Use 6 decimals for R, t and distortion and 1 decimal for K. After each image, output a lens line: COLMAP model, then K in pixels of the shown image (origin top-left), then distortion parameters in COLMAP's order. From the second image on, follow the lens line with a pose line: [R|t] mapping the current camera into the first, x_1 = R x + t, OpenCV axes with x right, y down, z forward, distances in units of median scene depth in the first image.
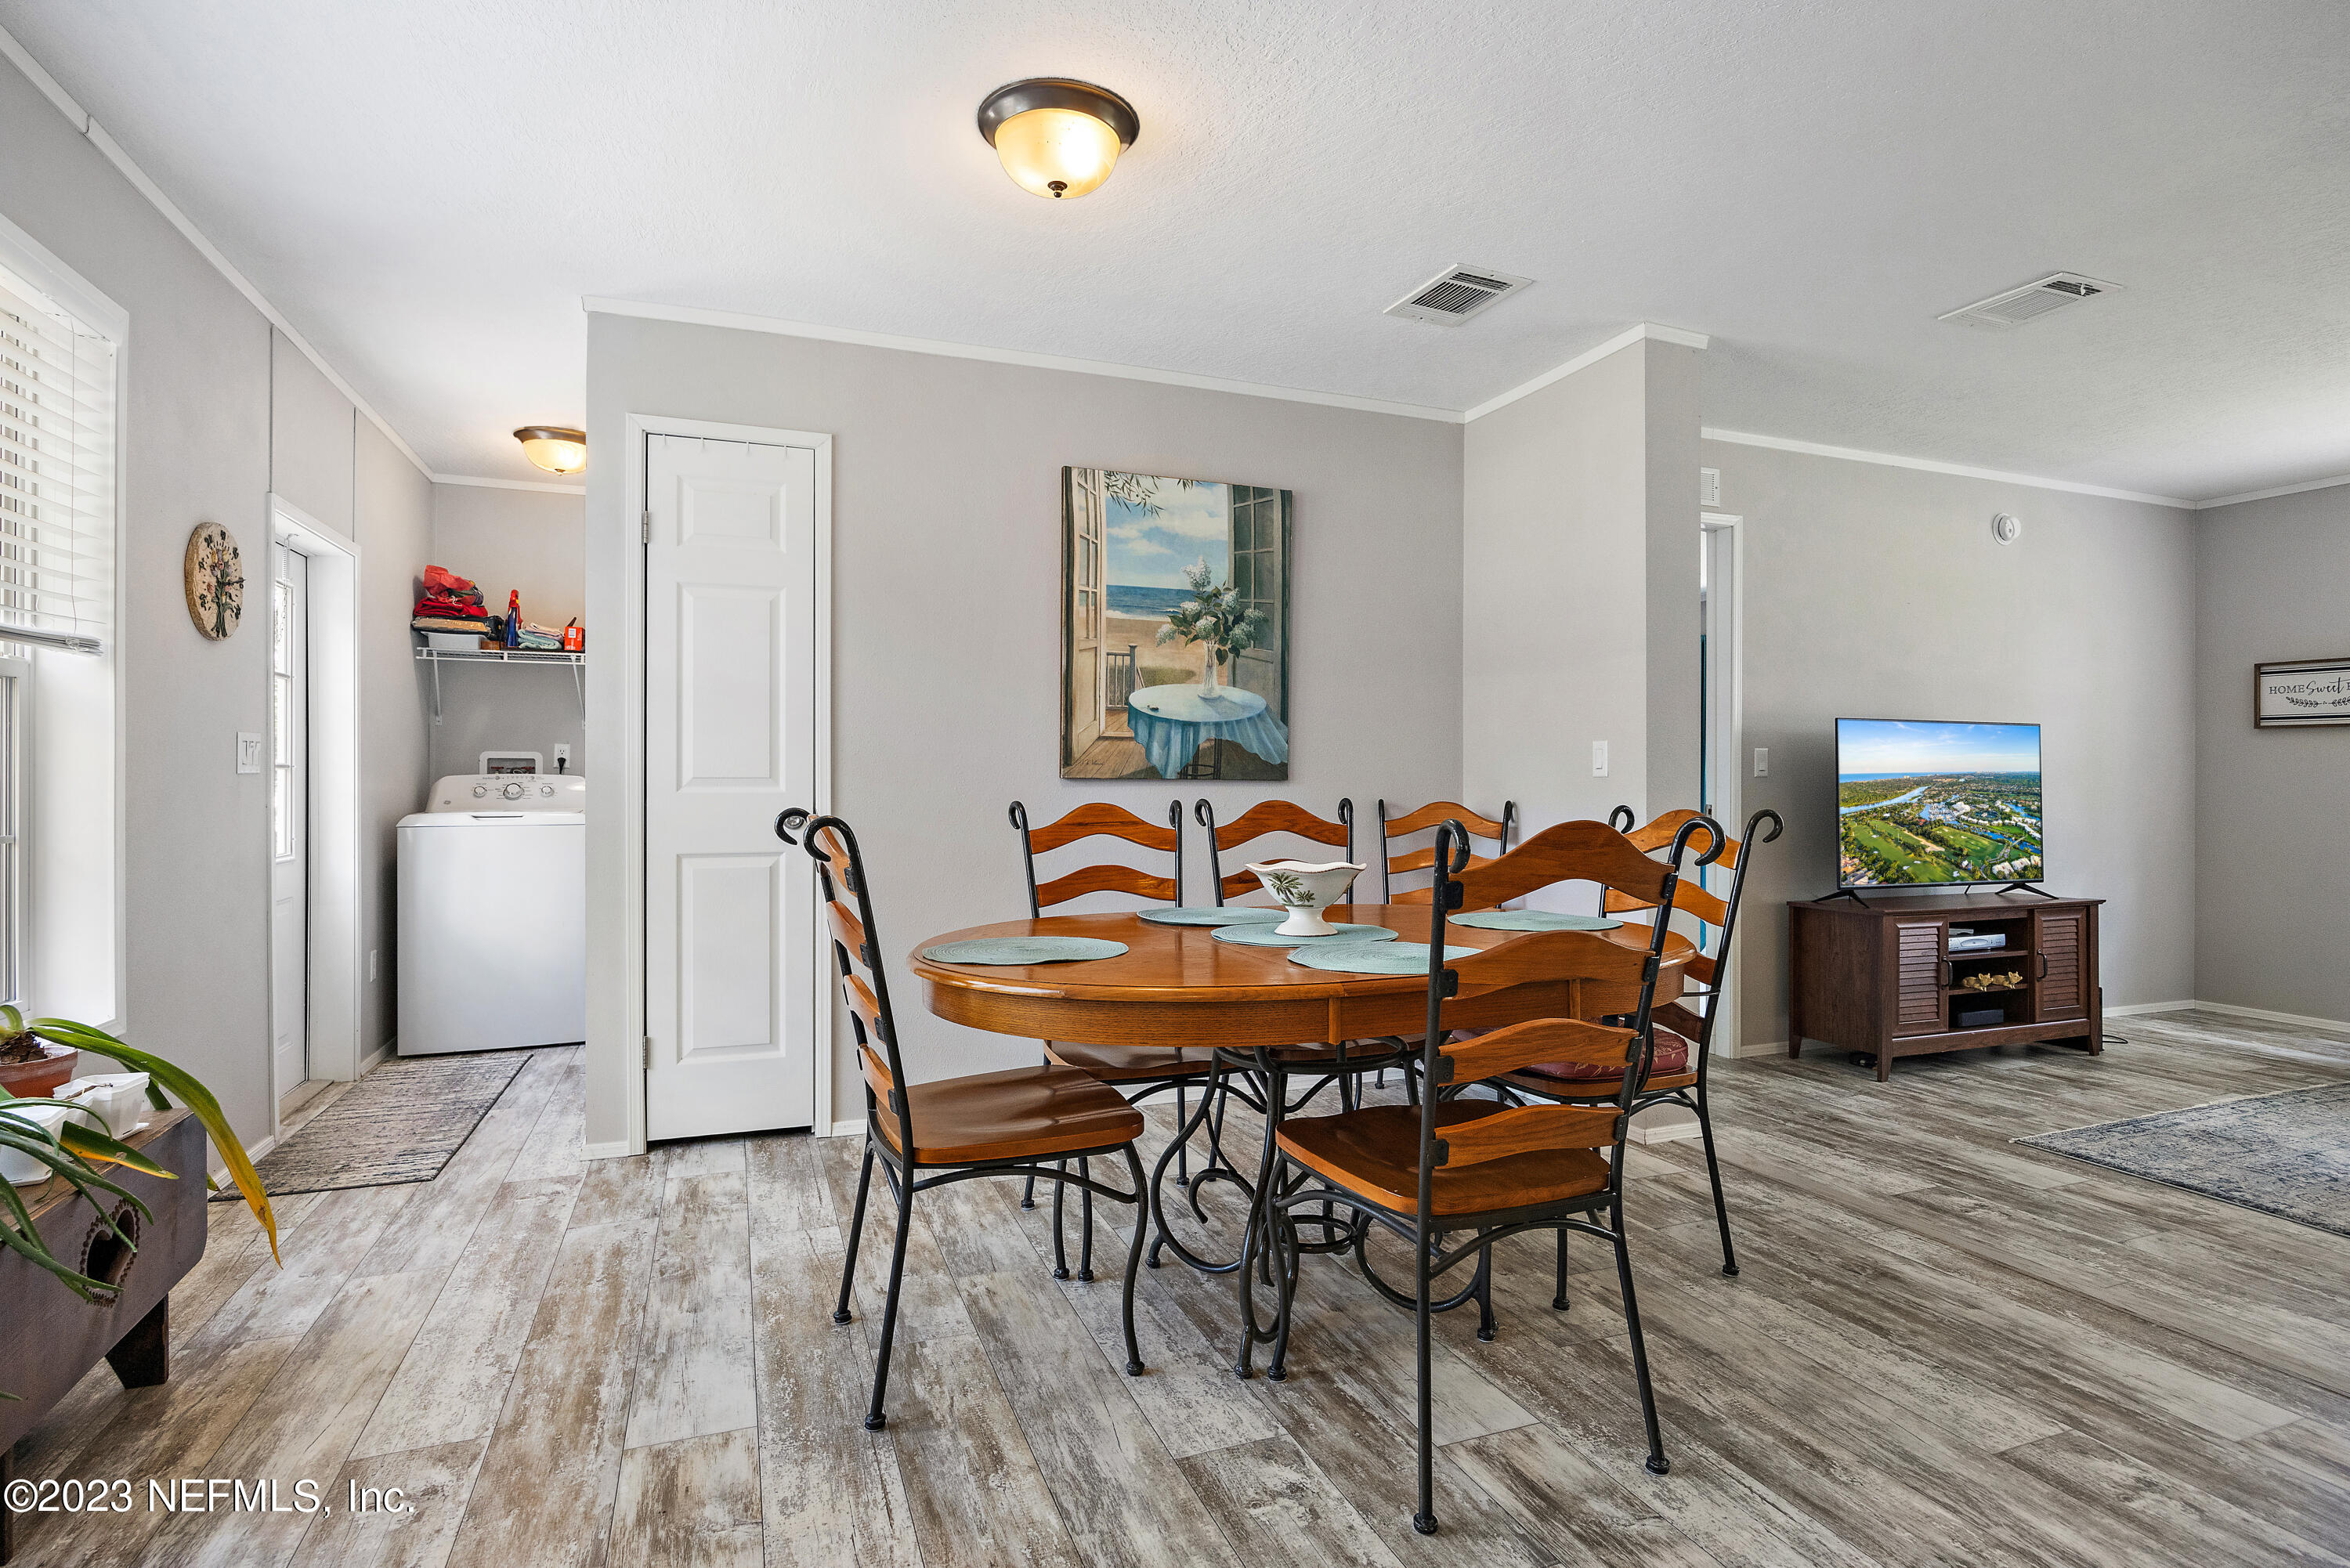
lens RADIAL K [[1187.6, 0, 1175.0], [0, 1187.6, 784.0], [0, 0, 1]] dist [0.002631, 0.000681]
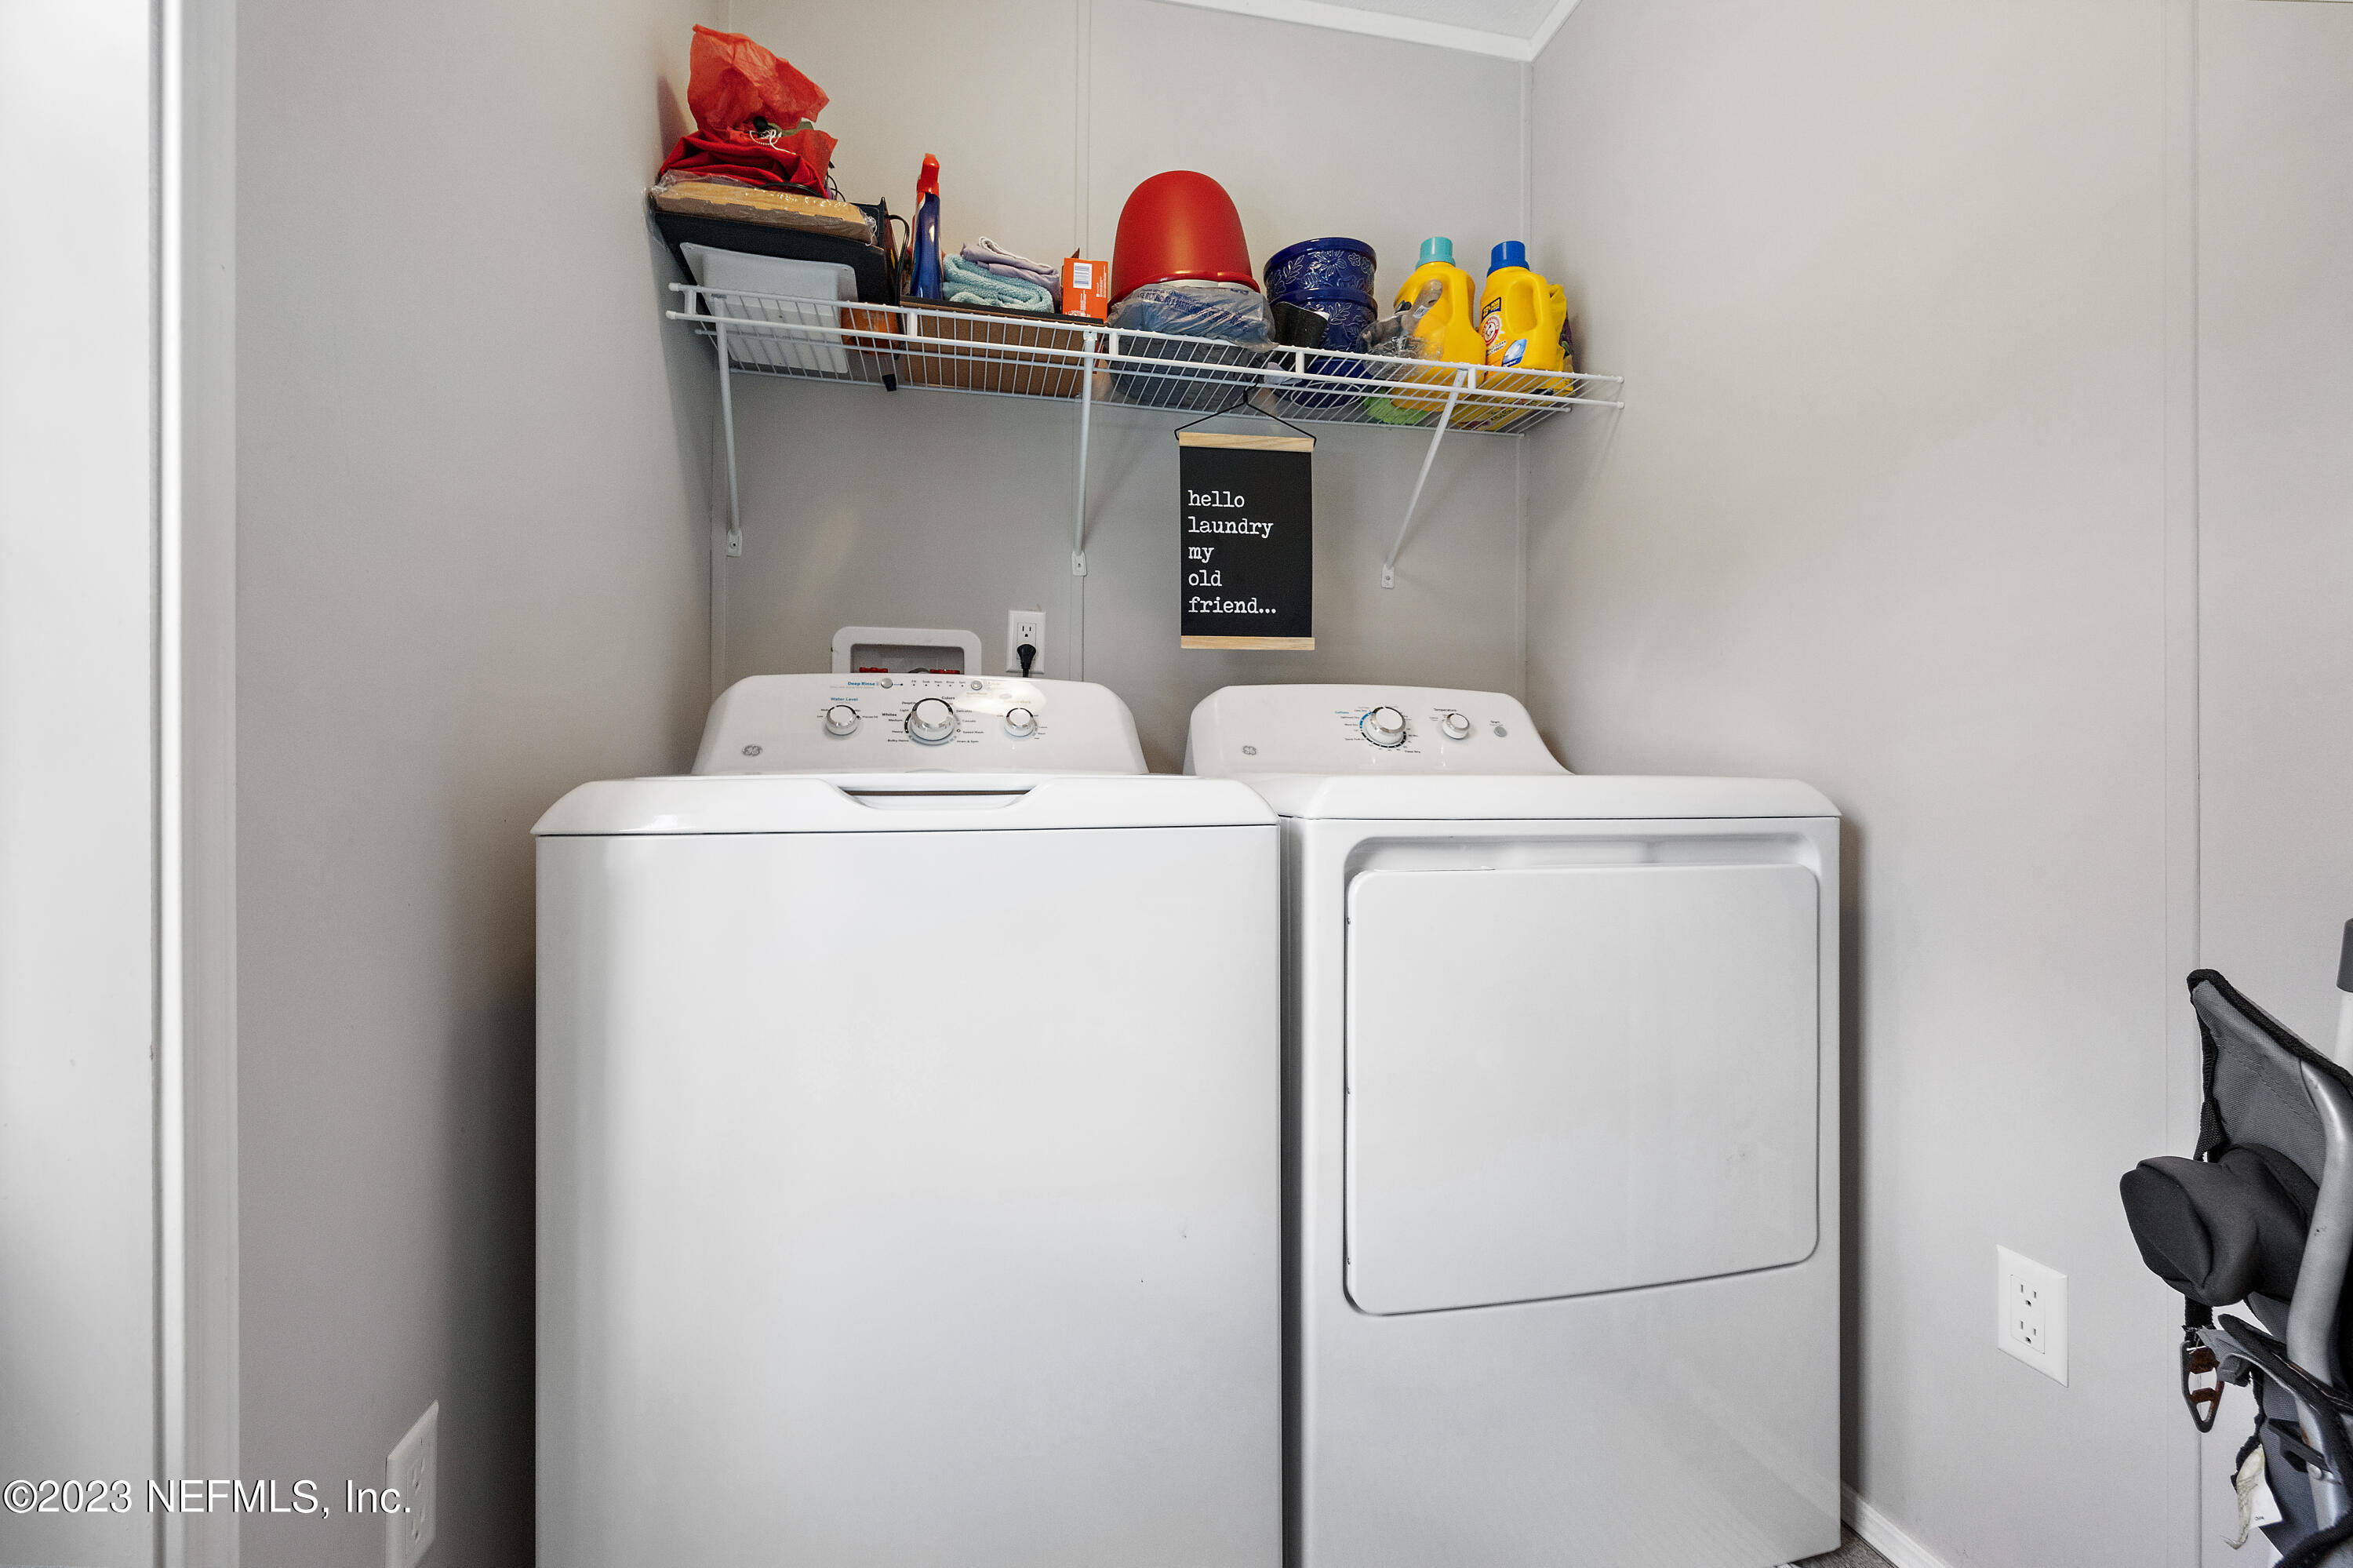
lens RADIAL K [[971.6, 0, 1176.5], [0, 971.6, 784.0], [0, 0, 1]] dist [-0.001087, 0.000192]
pose [[0.988999, 0.004506, -0.147853, -0.444438], [-0.003166, 0.999952, 0.009297, 0.021667], [0.147888, -0.008727, 0.988966, 0.731608]]
